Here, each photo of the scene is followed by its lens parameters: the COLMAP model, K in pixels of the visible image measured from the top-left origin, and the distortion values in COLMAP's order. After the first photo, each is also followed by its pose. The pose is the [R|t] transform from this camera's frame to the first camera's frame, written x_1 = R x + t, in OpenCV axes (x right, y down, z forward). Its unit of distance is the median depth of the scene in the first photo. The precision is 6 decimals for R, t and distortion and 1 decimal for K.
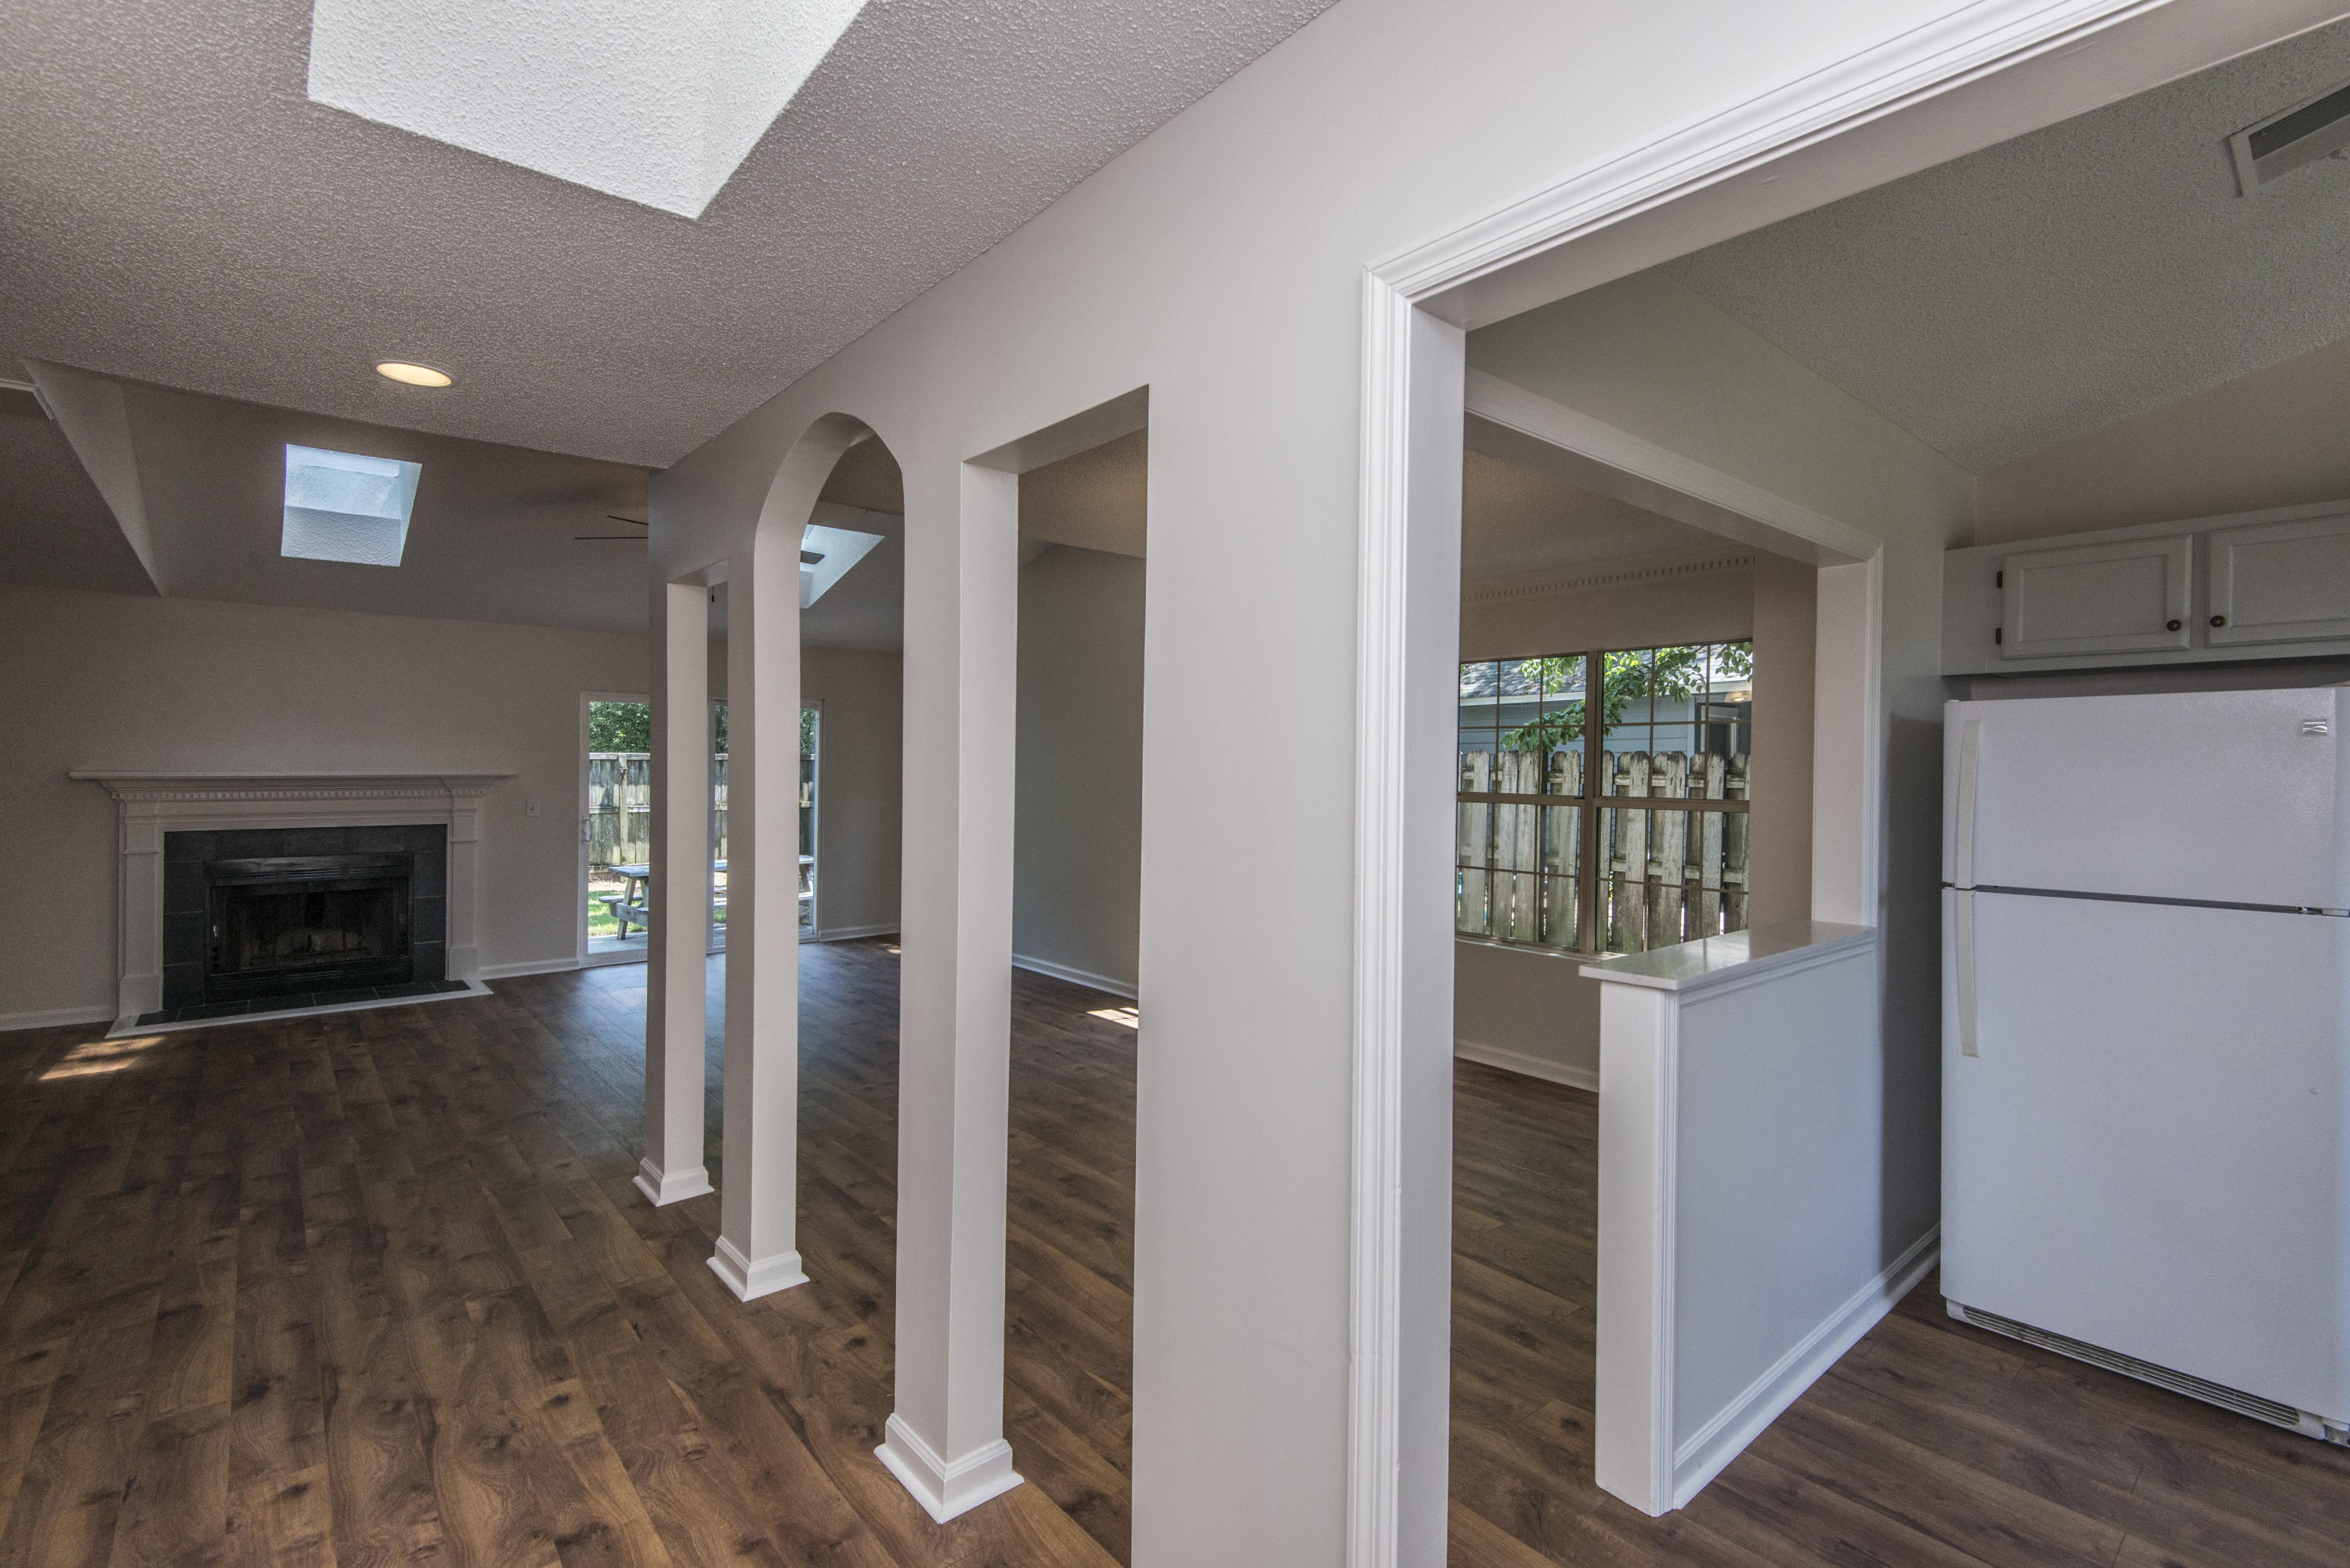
lens RADIAL K [[1060.5, 0, 1179.1], [0, 1060.5, 772.7], [0, 0, 1]] dist [0.031449, -0.015616]
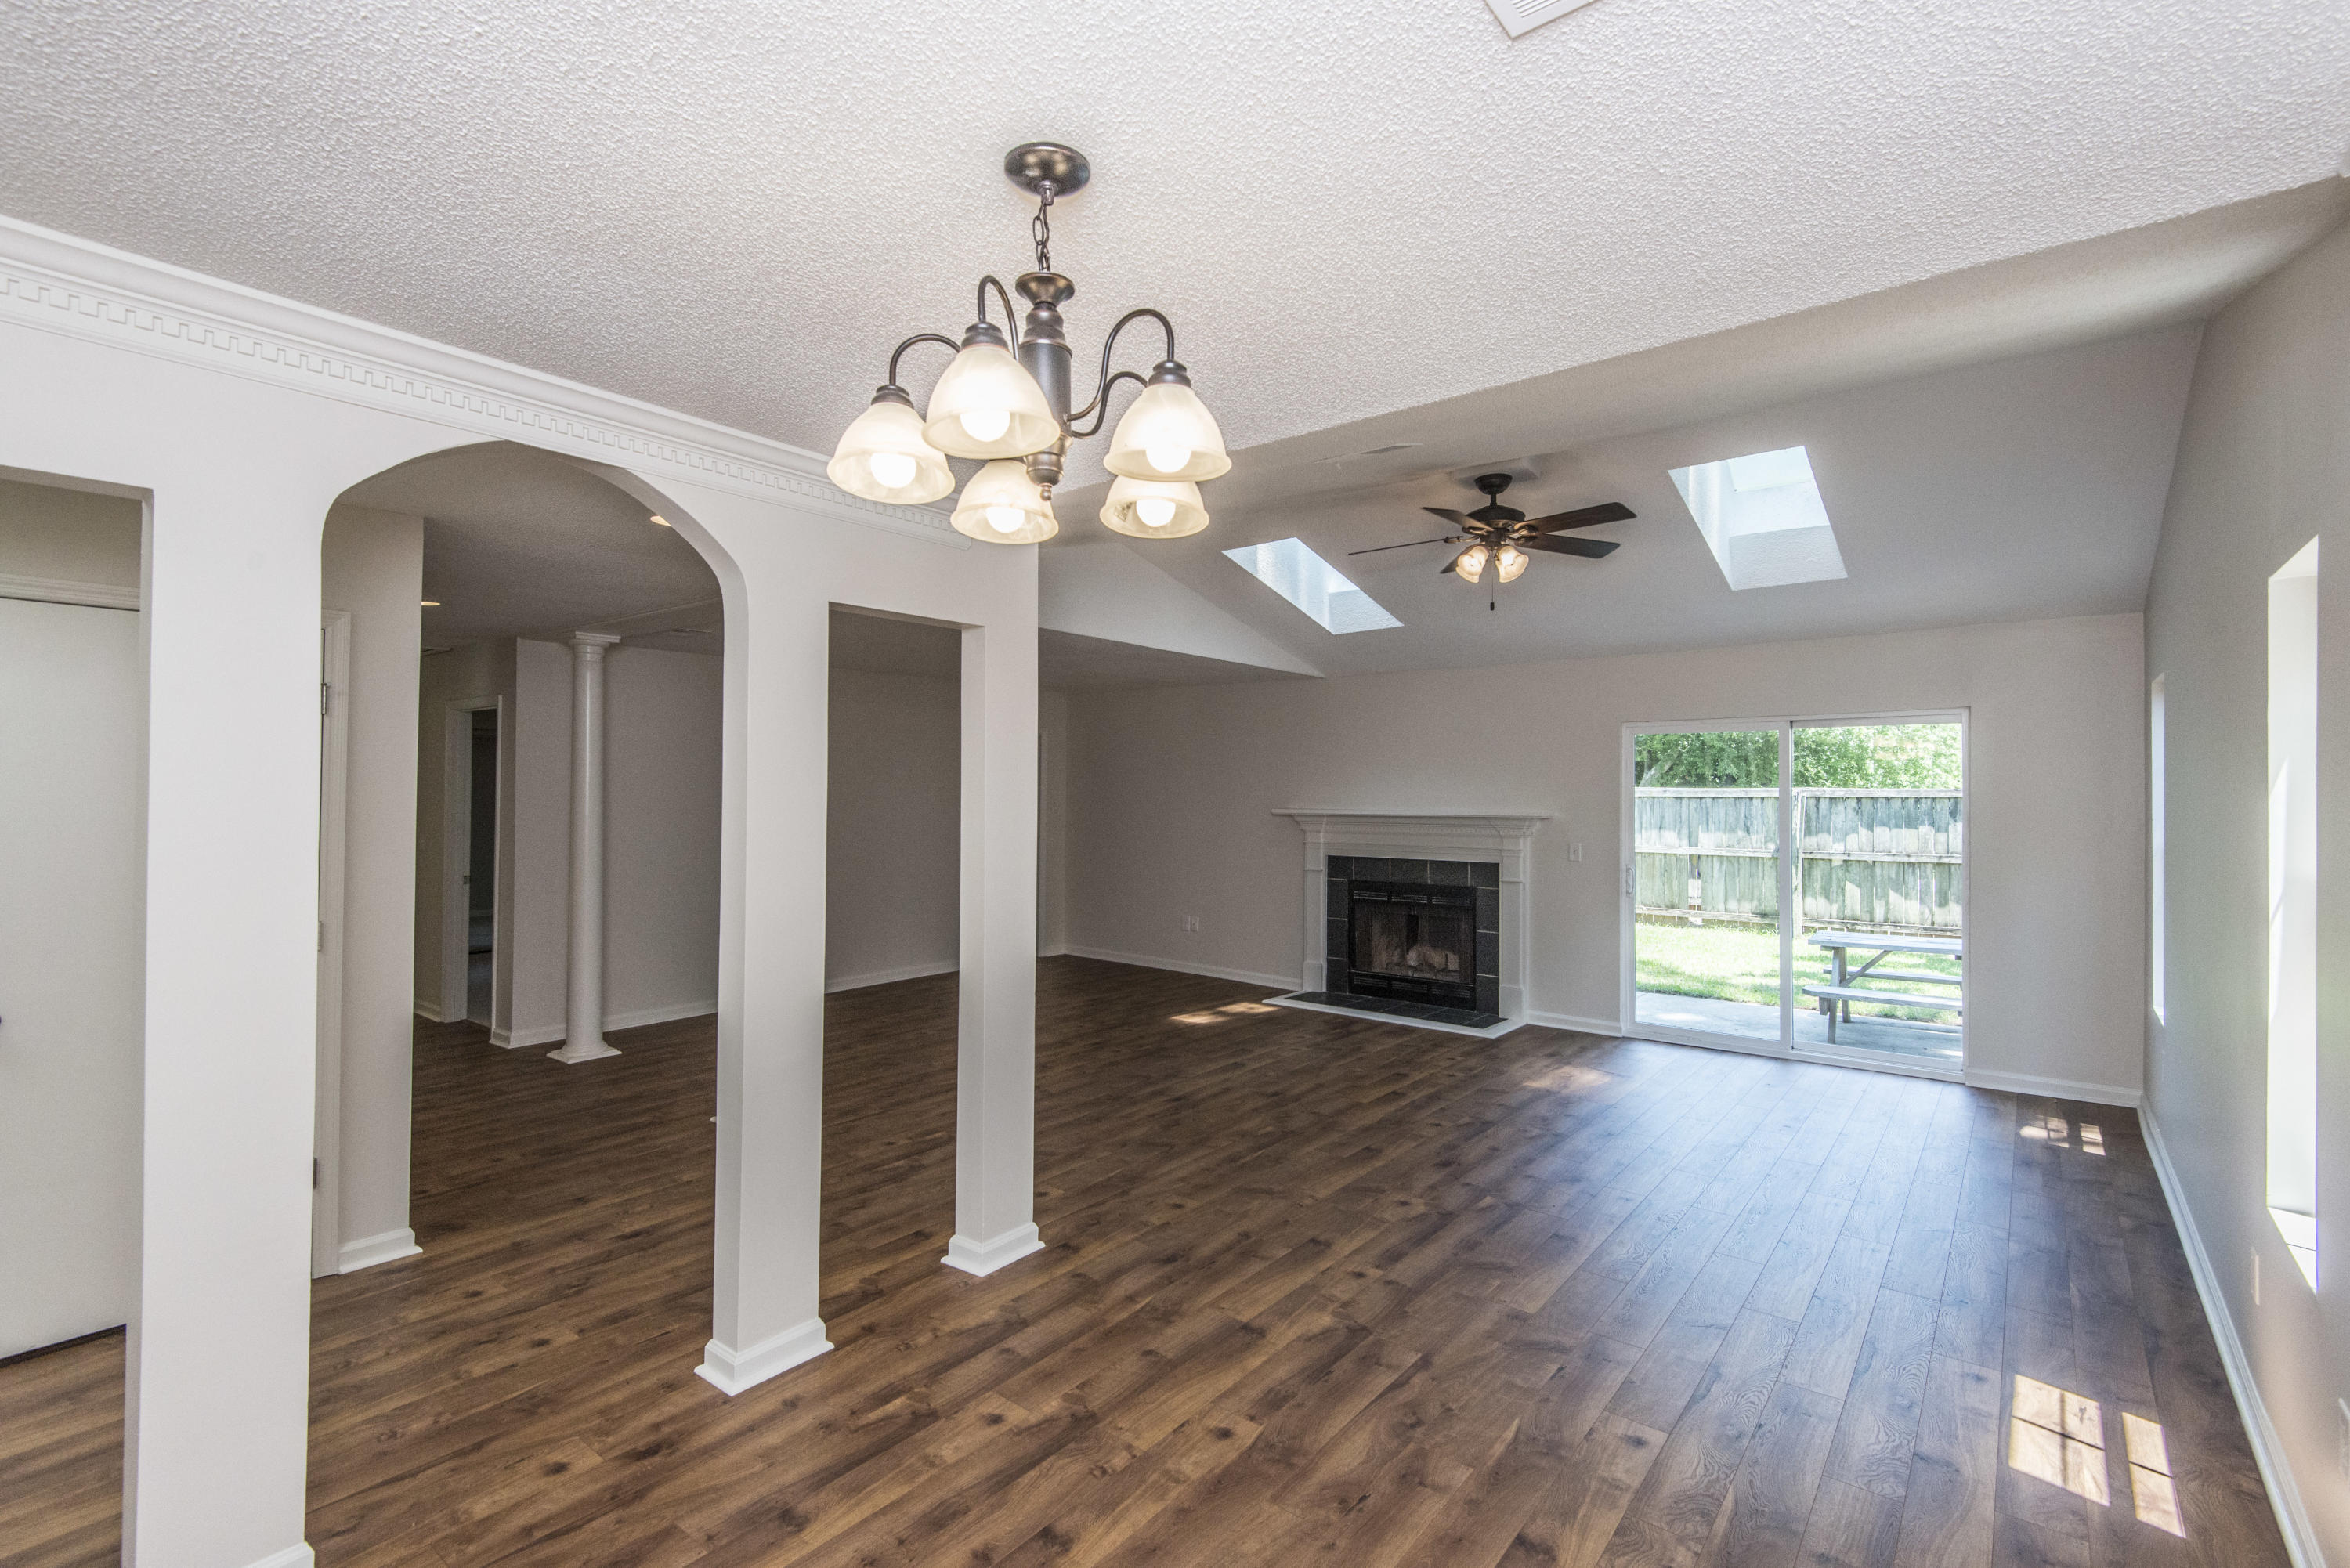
lens RADIAL K [[1060.5, 0, 1177.4], [0, 1060.5, 773.7], [0, 0, 1]] dist [0.031449, -0.015616]
pose [[0.188574, -0.020876, -0.981837, 0.516537], [-0.008369, 0.999704, -0.022863, -0.023481], [0.982023, 0.012528, 0.188344, 0.998164]]
